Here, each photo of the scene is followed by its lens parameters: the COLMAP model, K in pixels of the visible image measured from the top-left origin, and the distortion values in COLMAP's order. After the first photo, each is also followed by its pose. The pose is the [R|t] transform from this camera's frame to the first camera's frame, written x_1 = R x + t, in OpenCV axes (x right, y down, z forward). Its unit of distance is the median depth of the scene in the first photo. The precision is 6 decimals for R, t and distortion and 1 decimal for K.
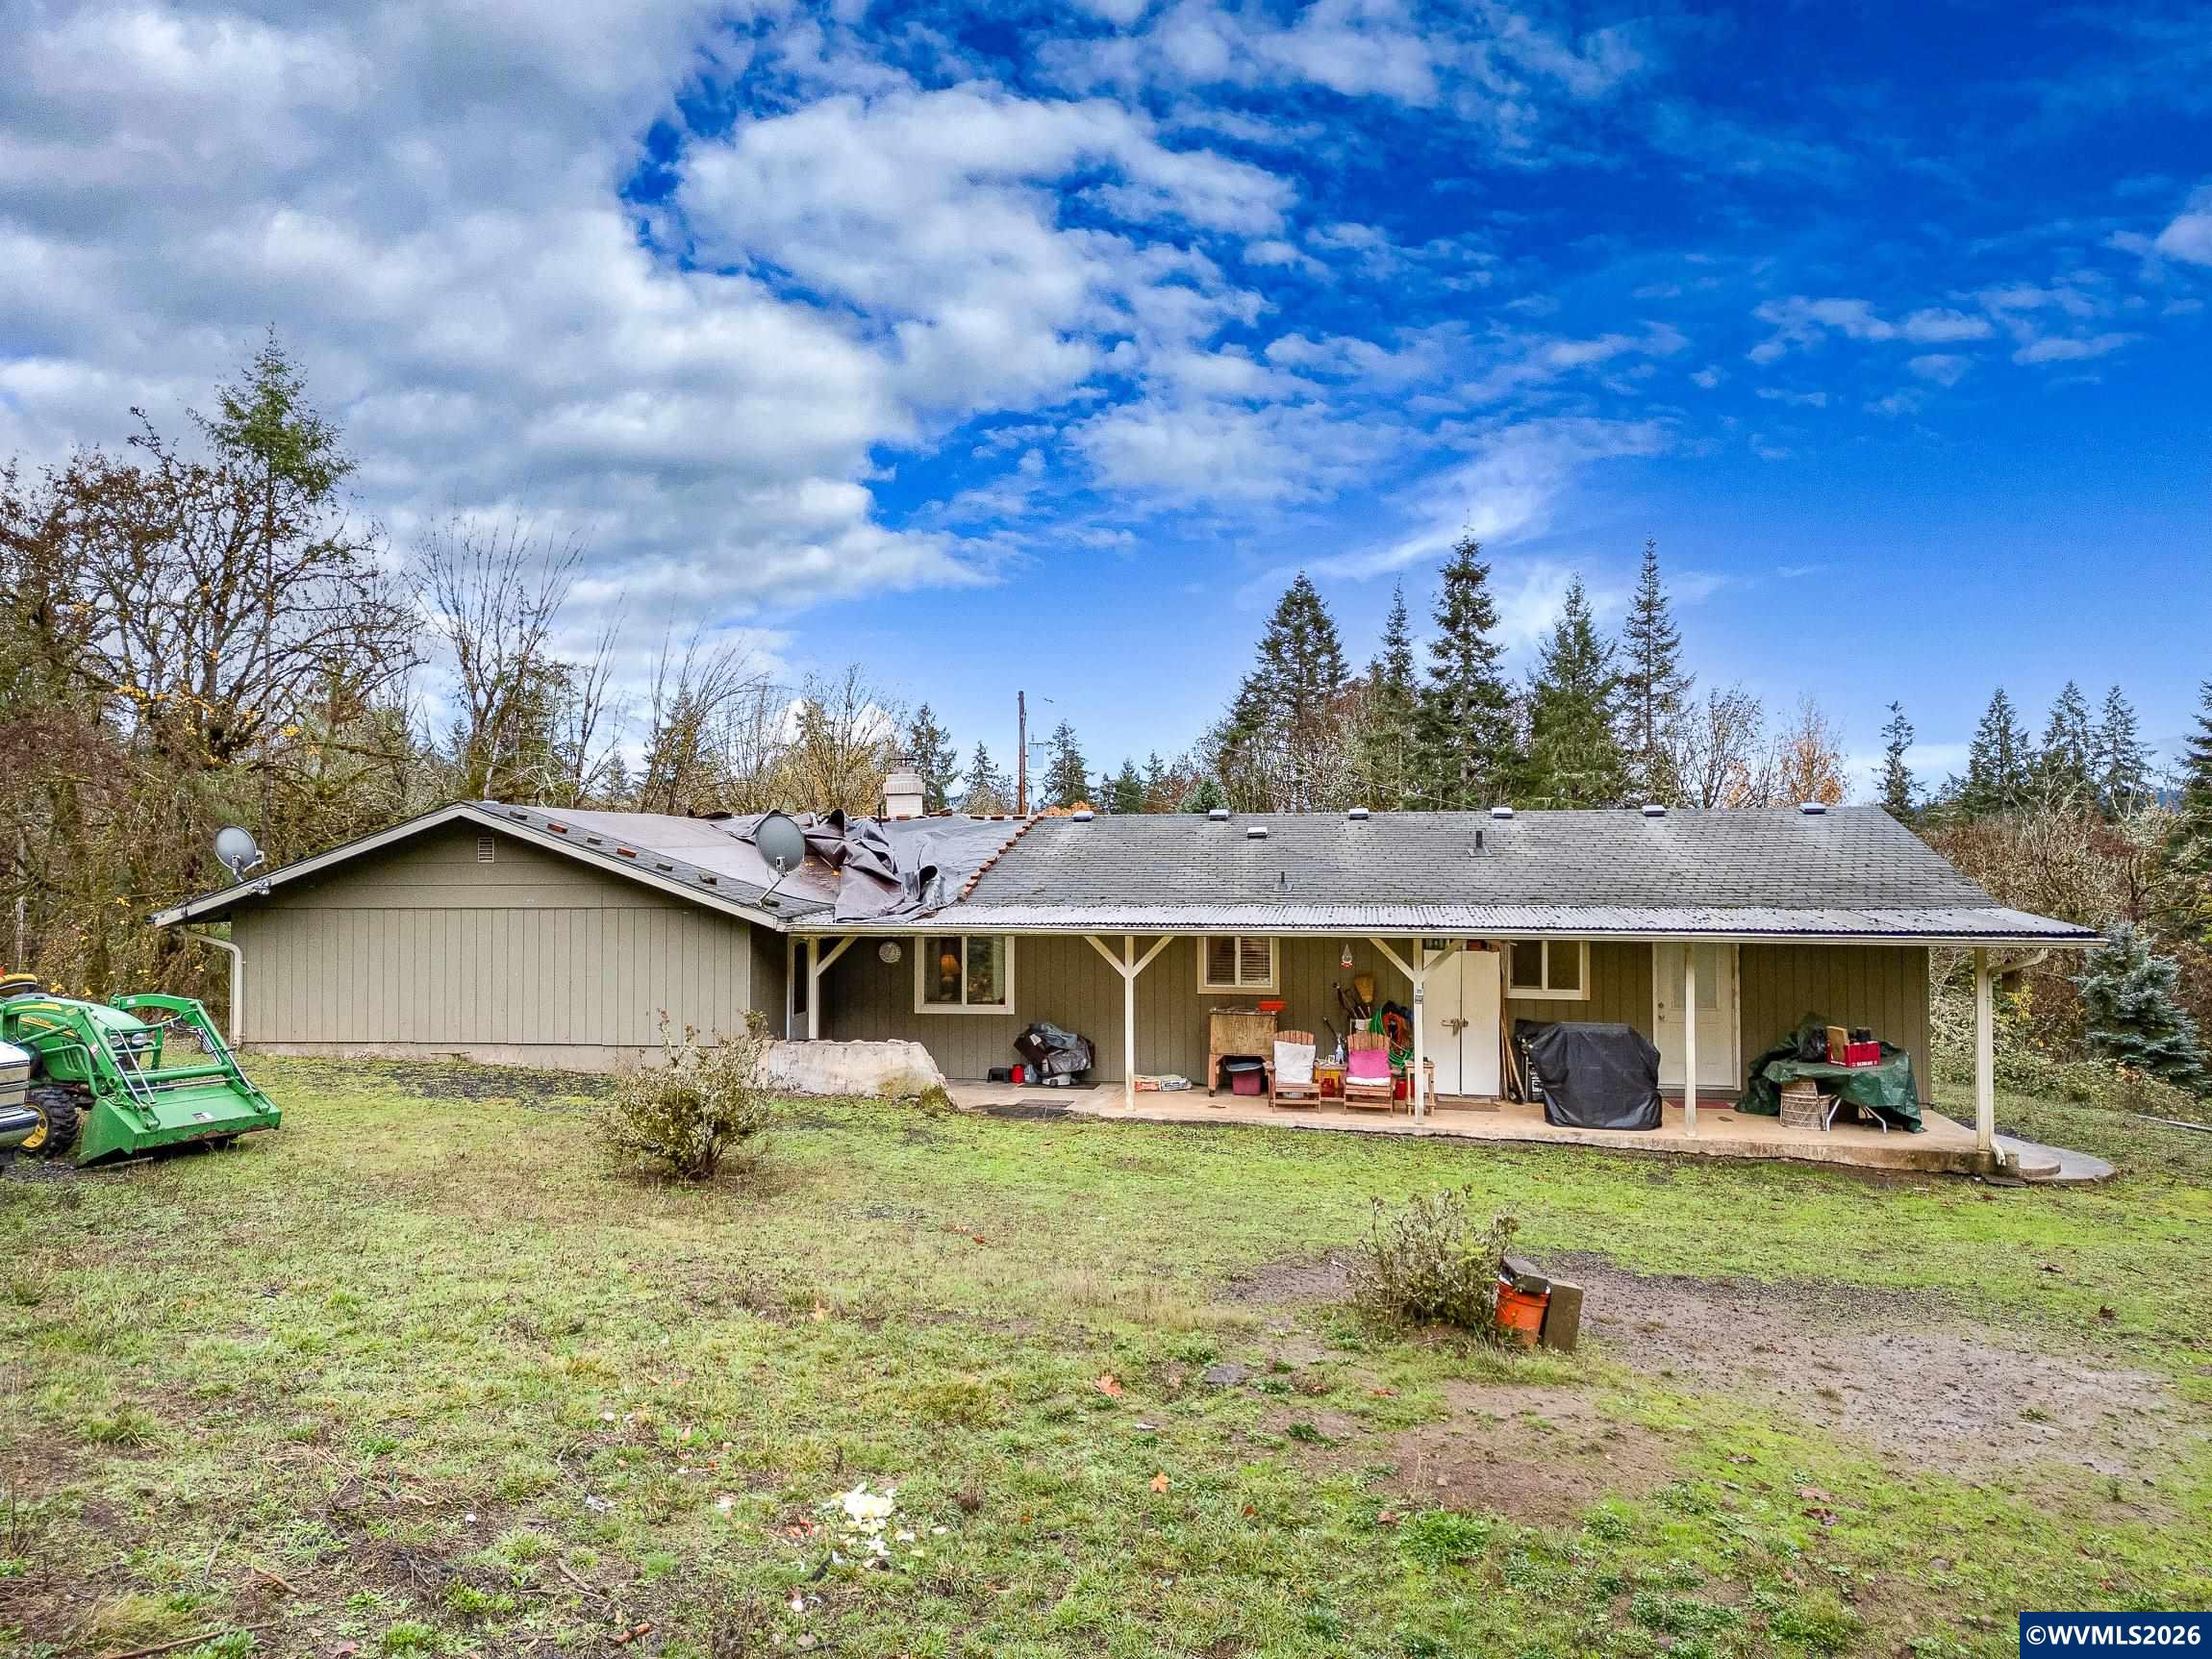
lens RADIAL K [[1550.4, 0, 1106.0], [0, 1550.4, 829.5], [0, 0, 1]] dist [0.062066, -0.061098]
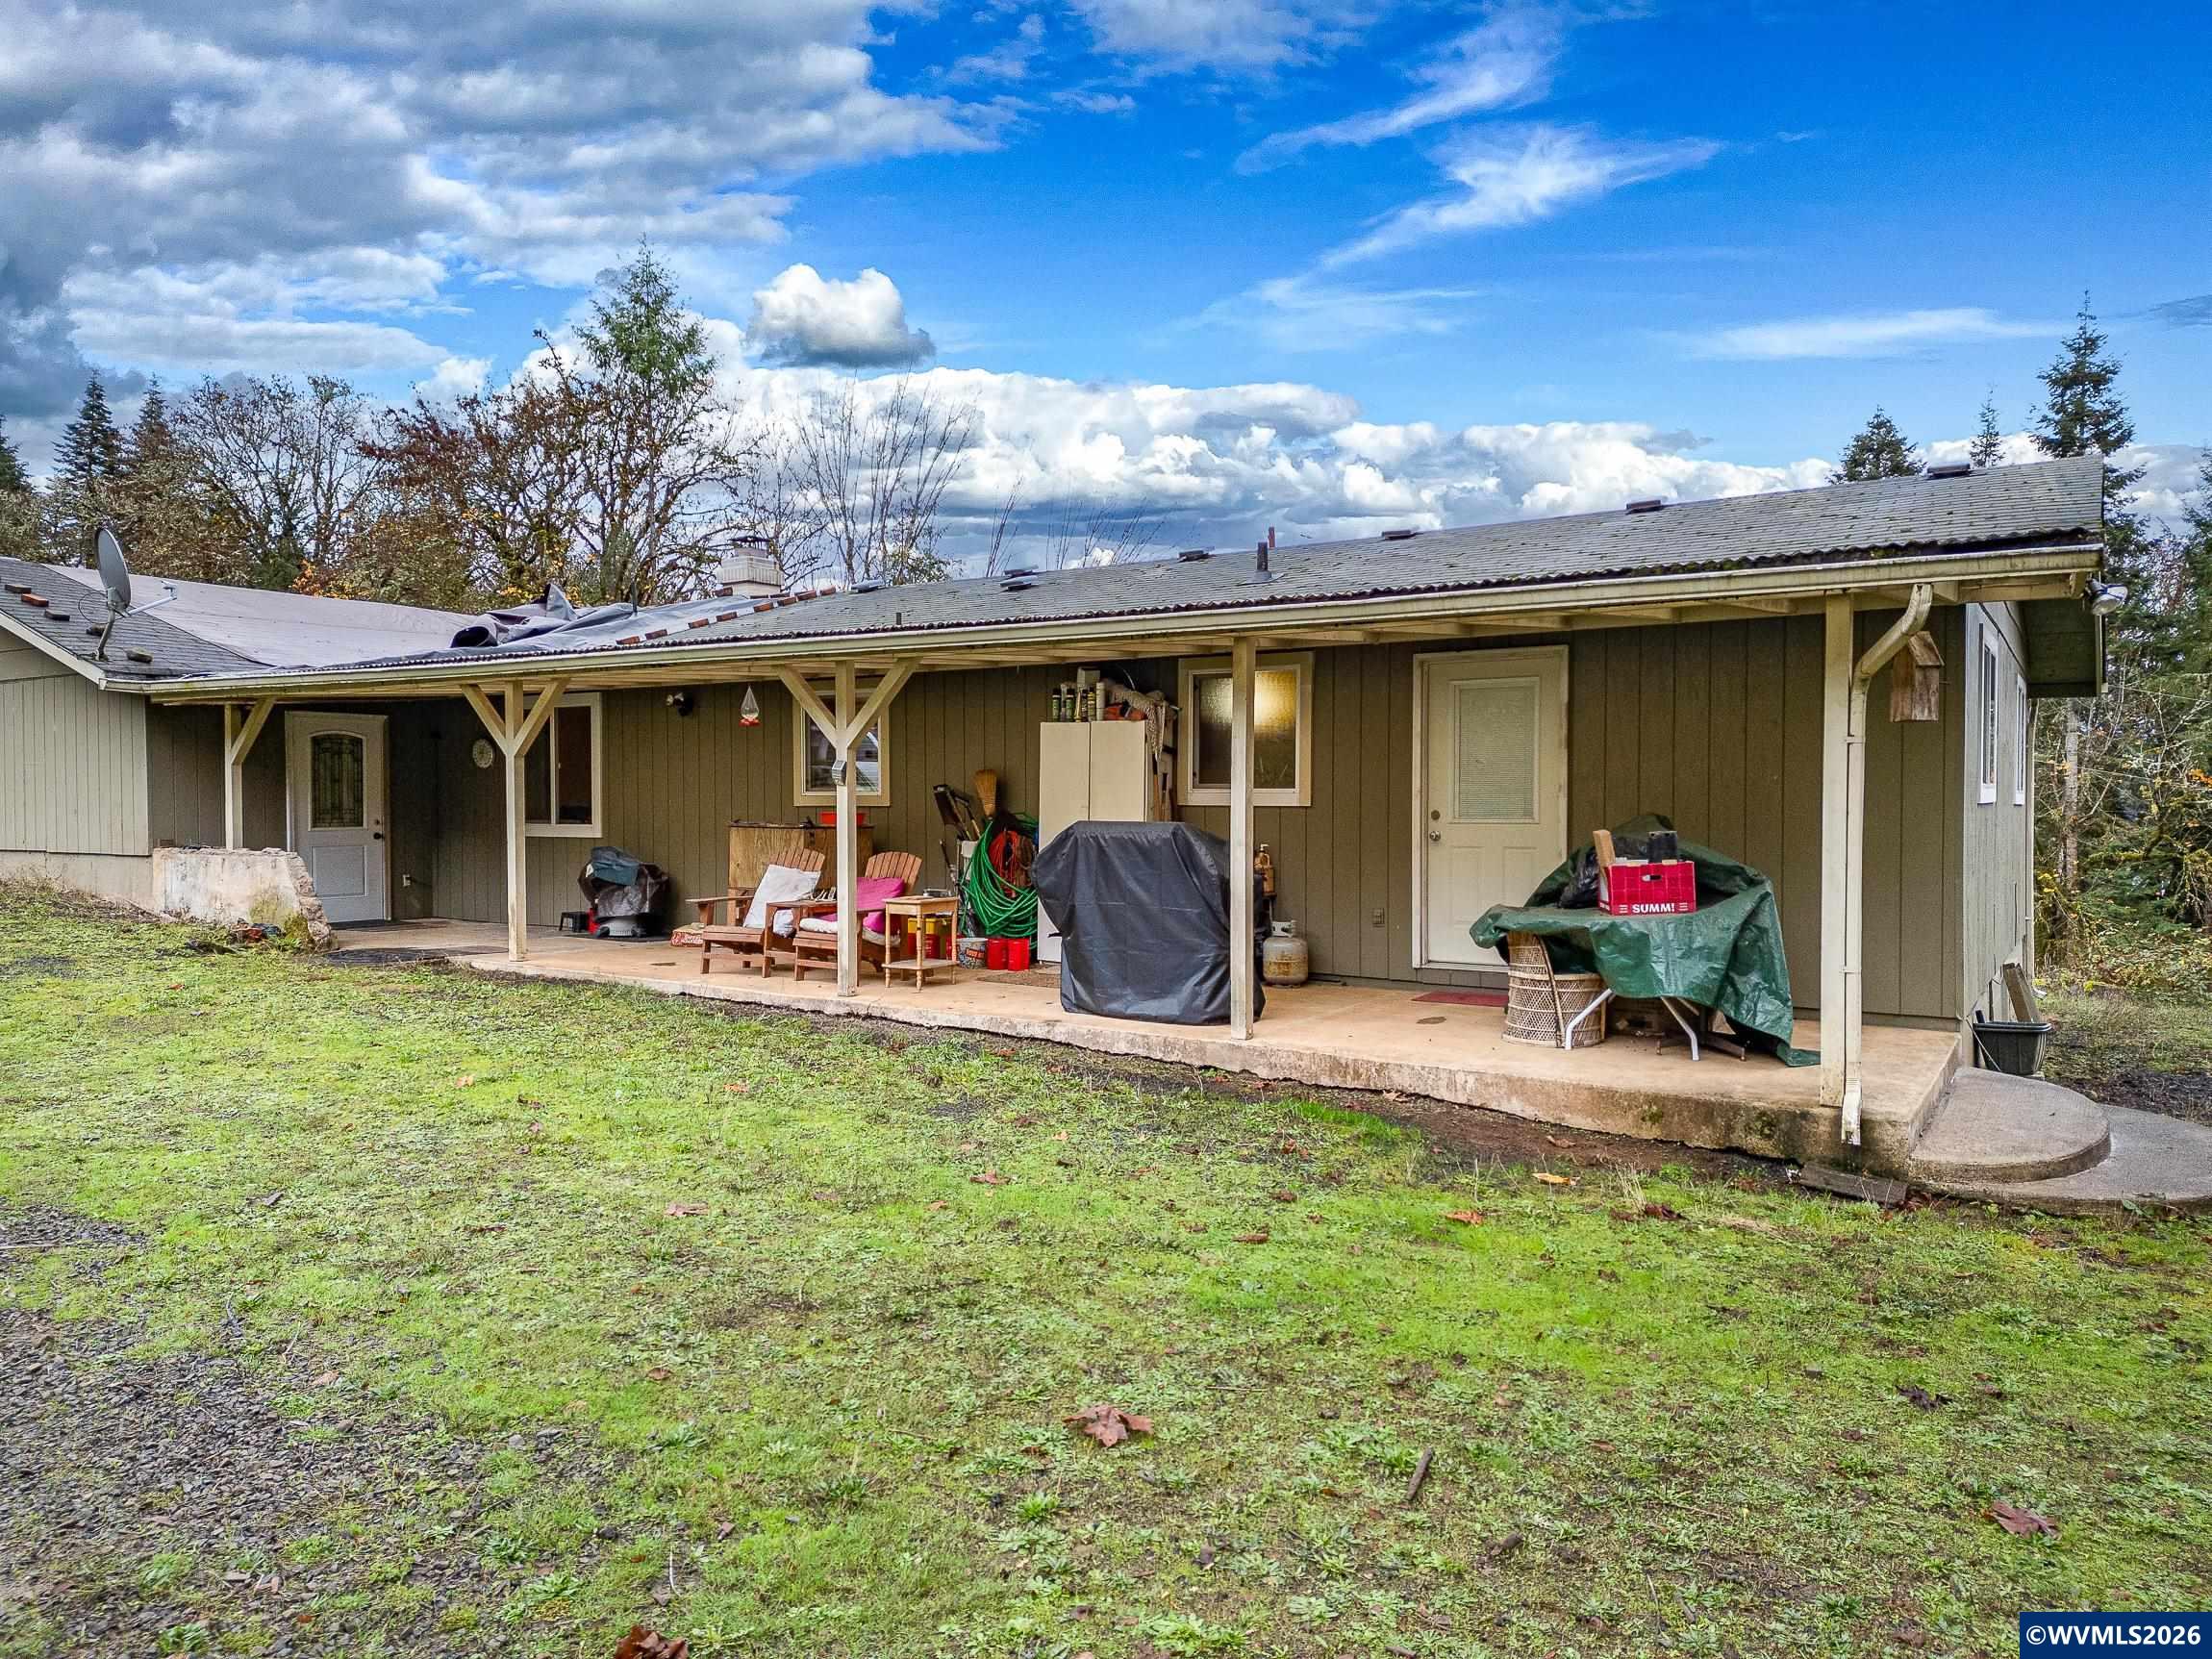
lens RADIAL K [[1550.4, 0, 1106.0], [0, 1550.4, 829.5], [0, 0, 1]] dist [0.062066, -0.061098]
pose [[0.915287, 0.005875, -0.402759, 0.452069], [0.009186, 0.999329, 0.035452, 0.094591], [0.402697, -0.036149, 0.914619, 0.451844]]
